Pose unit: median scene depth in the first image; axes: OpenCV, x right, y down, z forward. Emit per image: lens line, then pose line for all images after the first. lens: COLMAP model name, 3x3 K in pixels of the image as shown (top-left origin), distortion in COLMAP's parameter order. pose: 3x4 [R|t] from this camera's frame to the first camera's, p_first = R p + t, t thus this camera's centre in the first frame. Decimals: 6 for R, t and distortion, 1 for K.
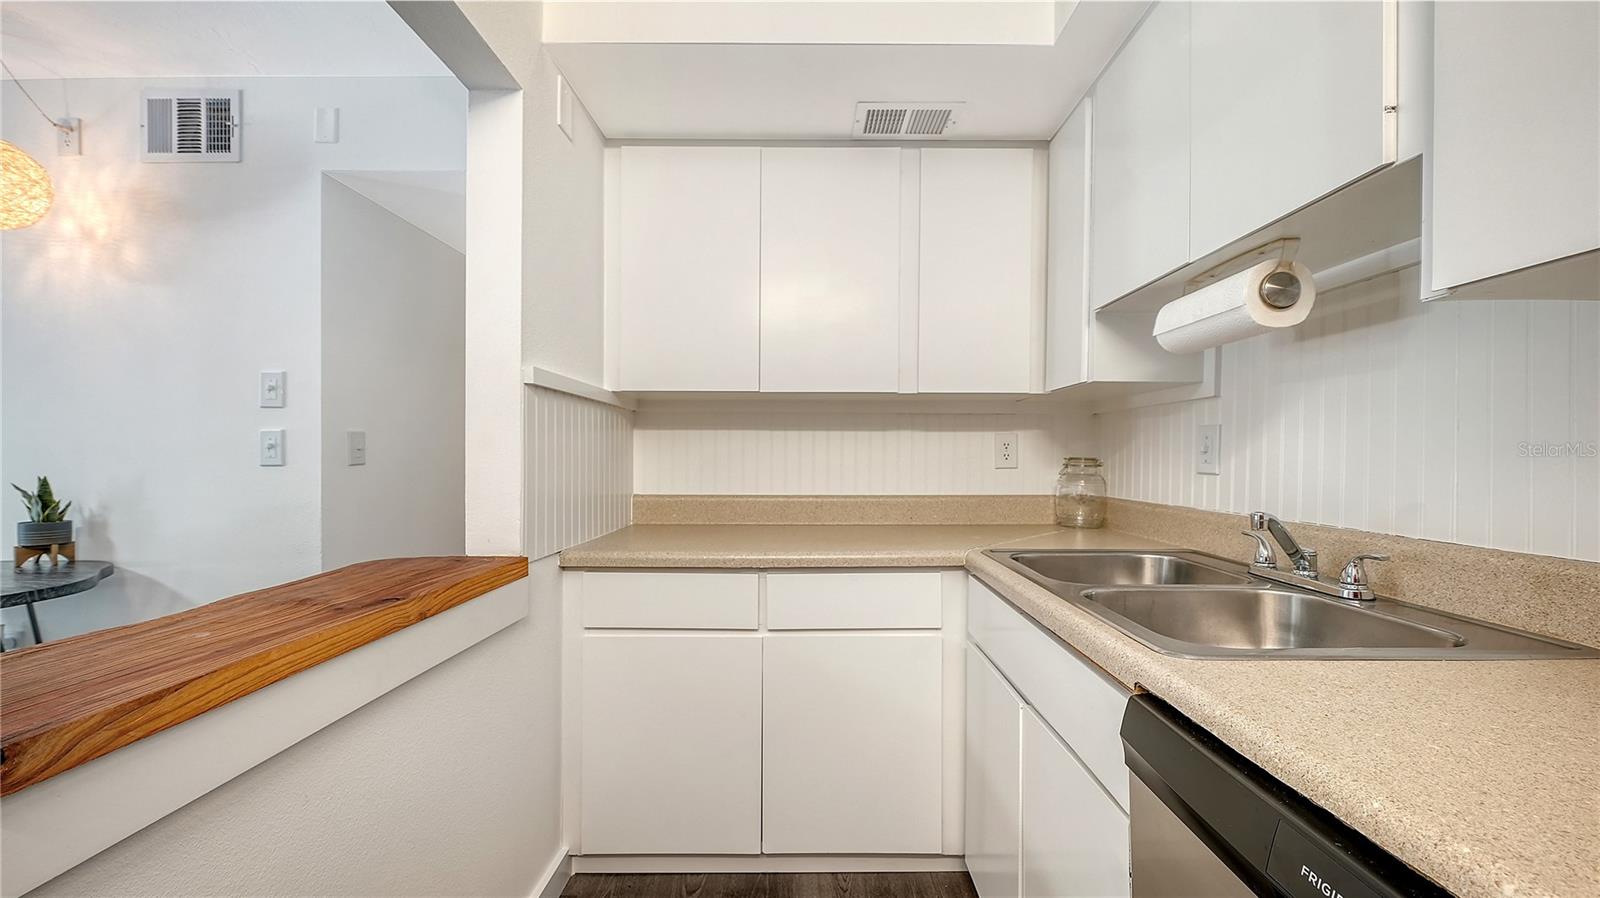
lens RADIAL K [[600.5, 0, 808.3], [0, 600.5, 463.7], [0, 0, 1]] dist [-0.014257, -0.000015]
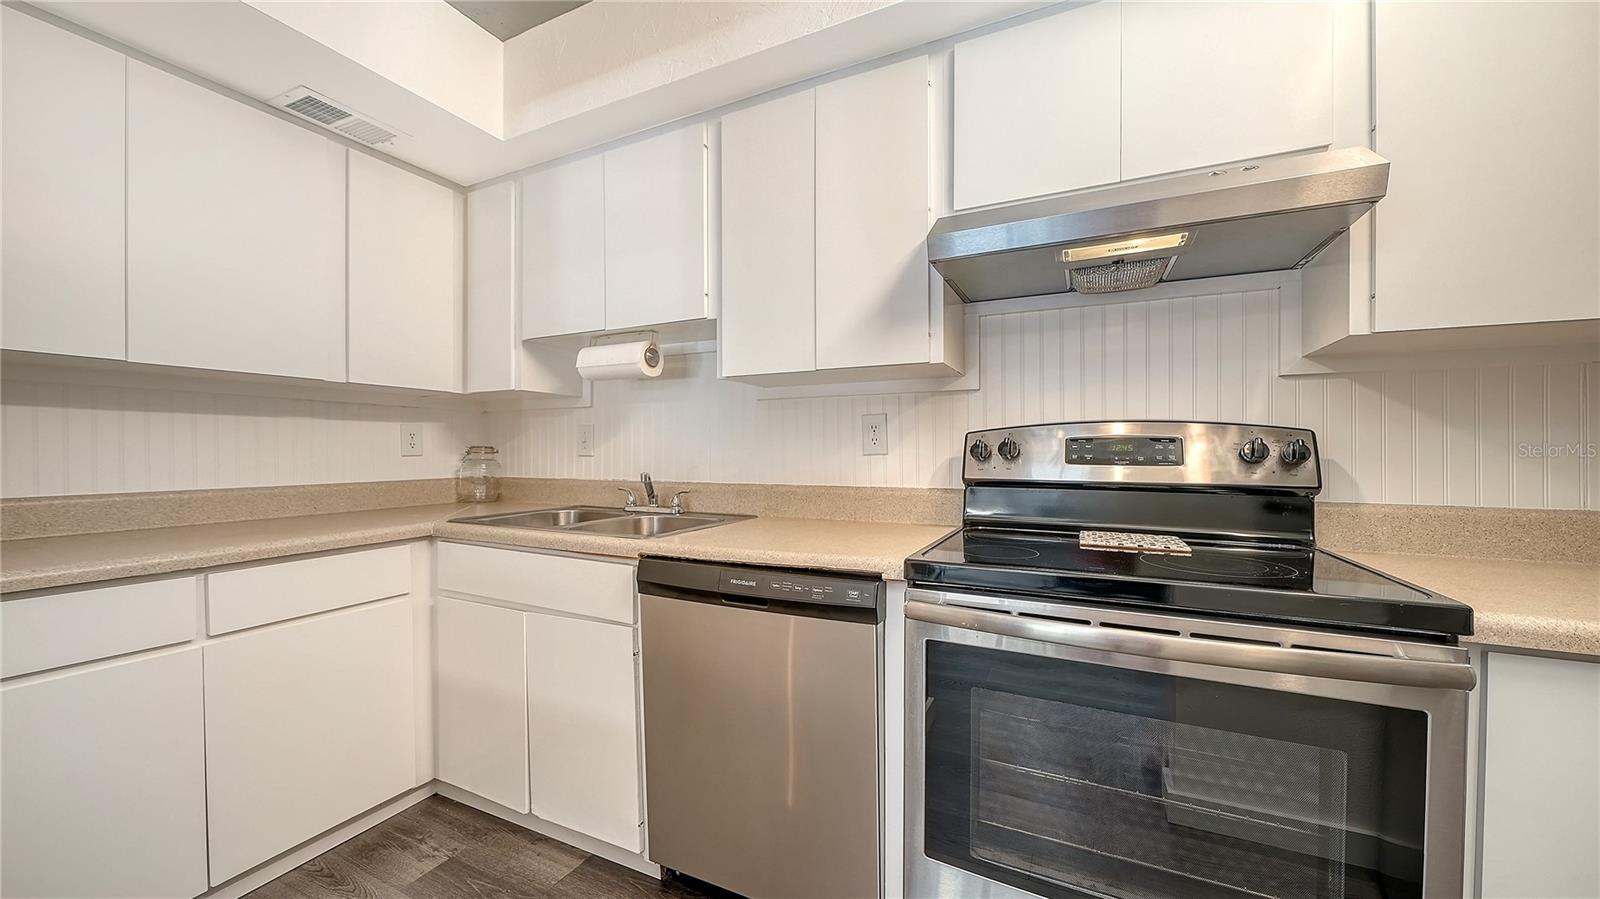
lens RADIAL K [[600.5, 0, 797.7], [0, 600.5, 470.4], [0, 0, 1]] dist [-0.014257, -0.000015]
pose [[0.428153, -0.032081, 0.903137, -0.462372], [0.013215, 0.999485, 0.029238, 0.015084], [-0.903610, -0.000583, 0.428356, -0.157116]]
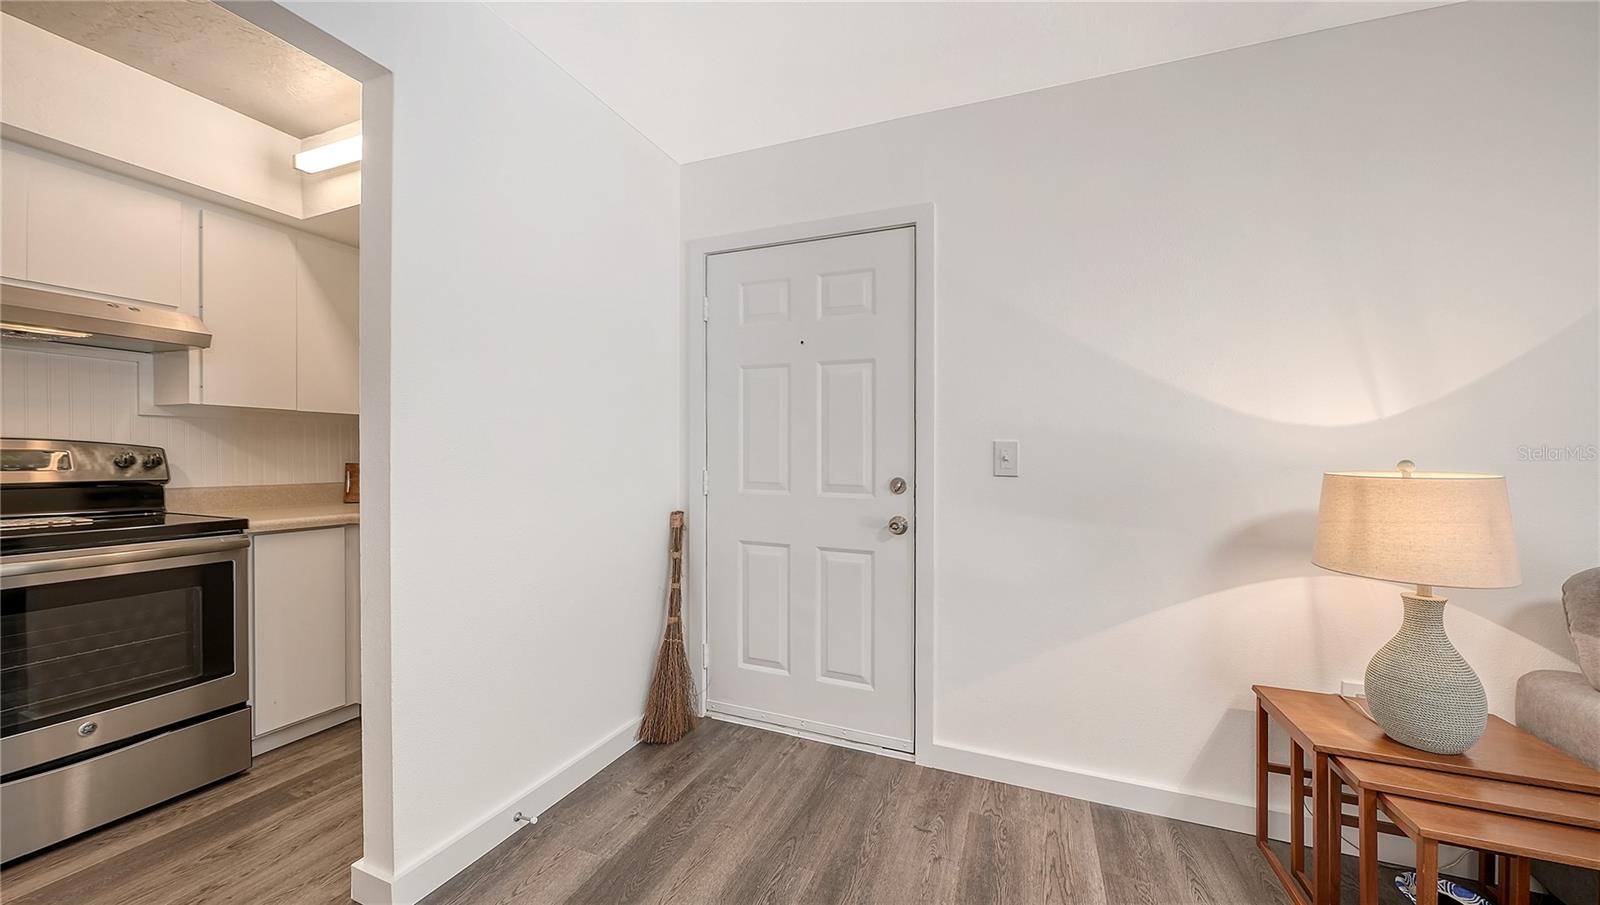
lens RADIAL K [[559.5, 0, 802.9], [0, 559.5, 451.7], [0, 0, 1]] dist [-0.014161, -0.000297]
pose [[-0.933377, -0.013859, 0.358629, -1.263157], [-0.011487, 0.999896, 0.008742, -0.022808], [-0.358713, 0.004040, -0.933439, 0.198115]]
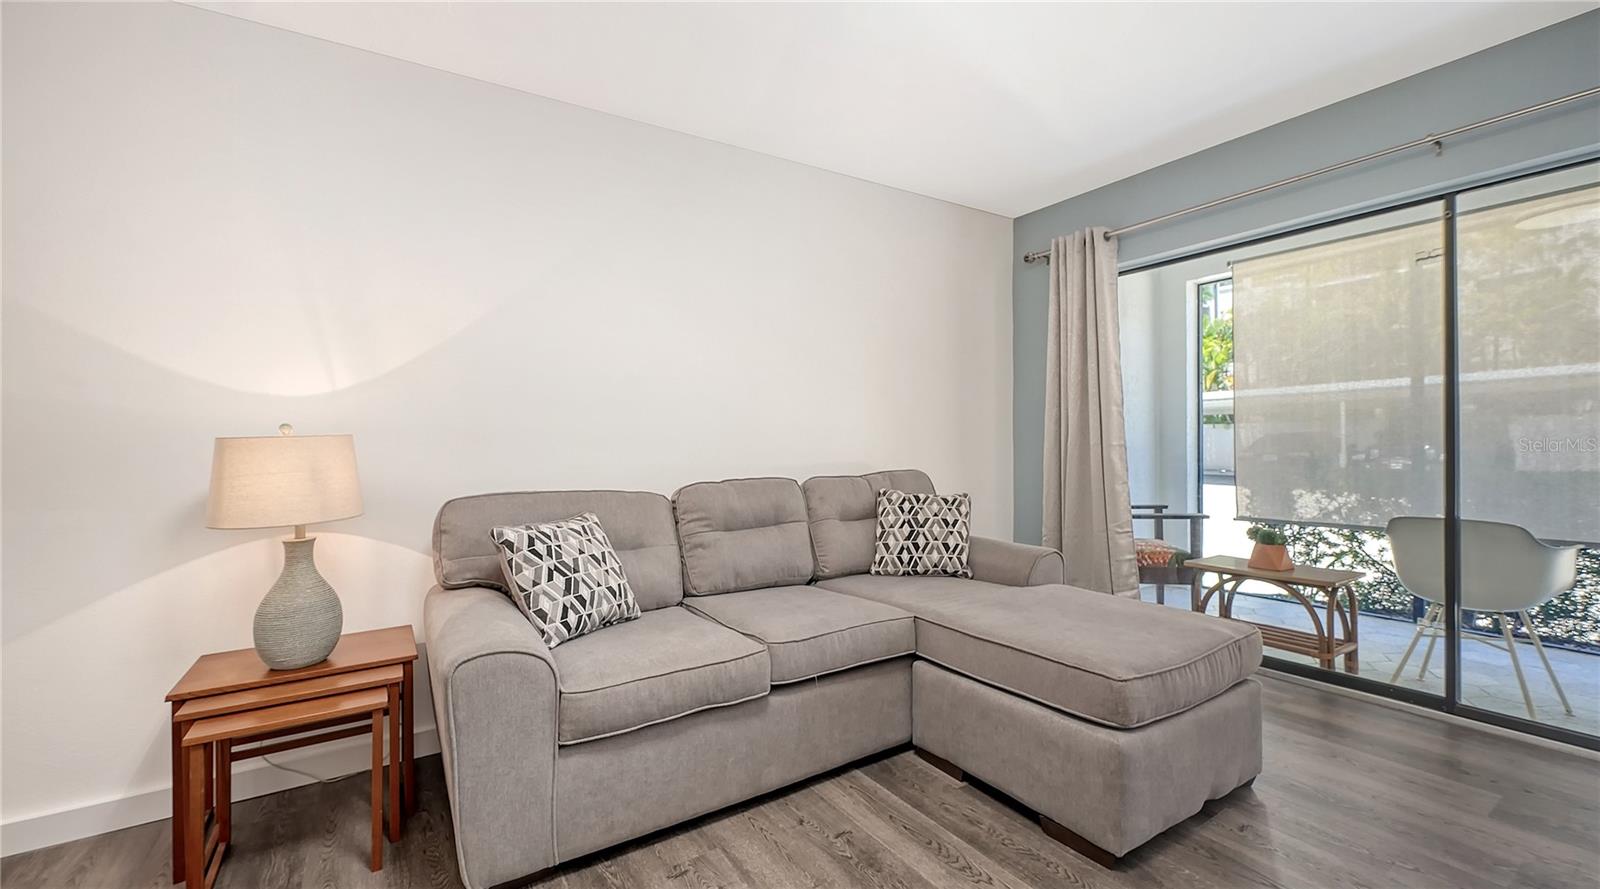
lens RADIAL K [[640.3, 0, 789.8], [0, 640.3, 437.9], [0, 0, 1]] dist [-0.007235, -0.000263]
pose [[-0.845512, 0.006146, -0.533921, -1.920497], [0.007708, 0.999970, -0.000695, 0.017092], [0.533901, -0.004703, -0.845534, 0.483676]]
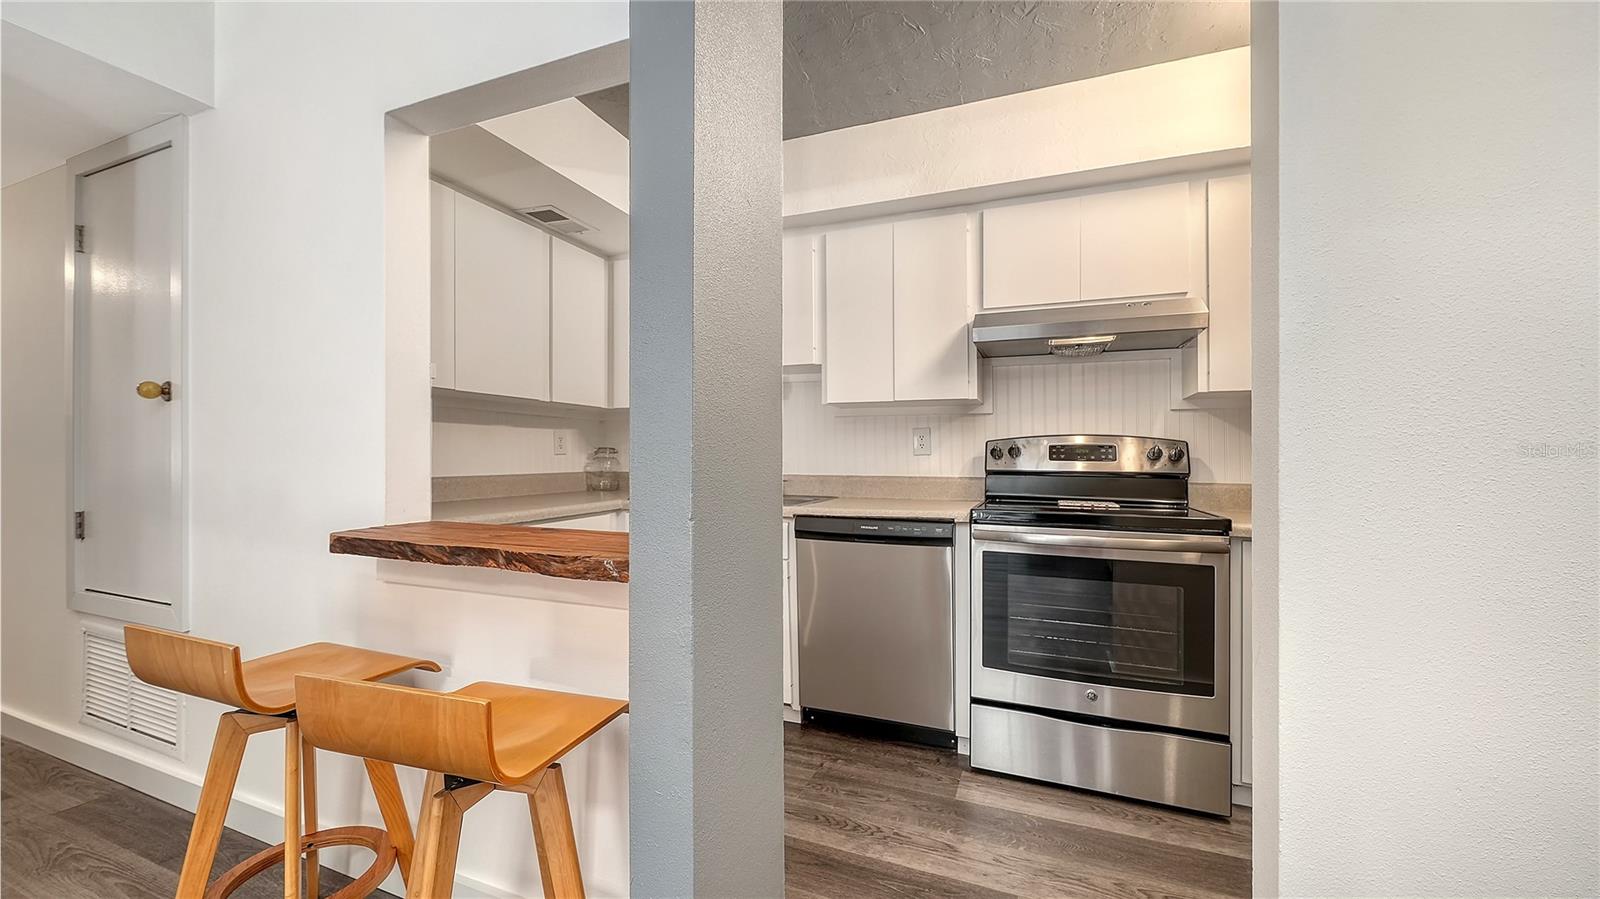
lens RADIAL K [[600.5, 0, 799.9], [0, 600.5, 462.4], [0, 0, 1]] dist [-0.014257, -0.000015]
pose [[0.368568, -0.011155, 0.929534, -1.034734], [0.007280, 0.999932, 0.009114, 0.022739], [-0.929572, 0.003408, 0.368624, -0.114010]]
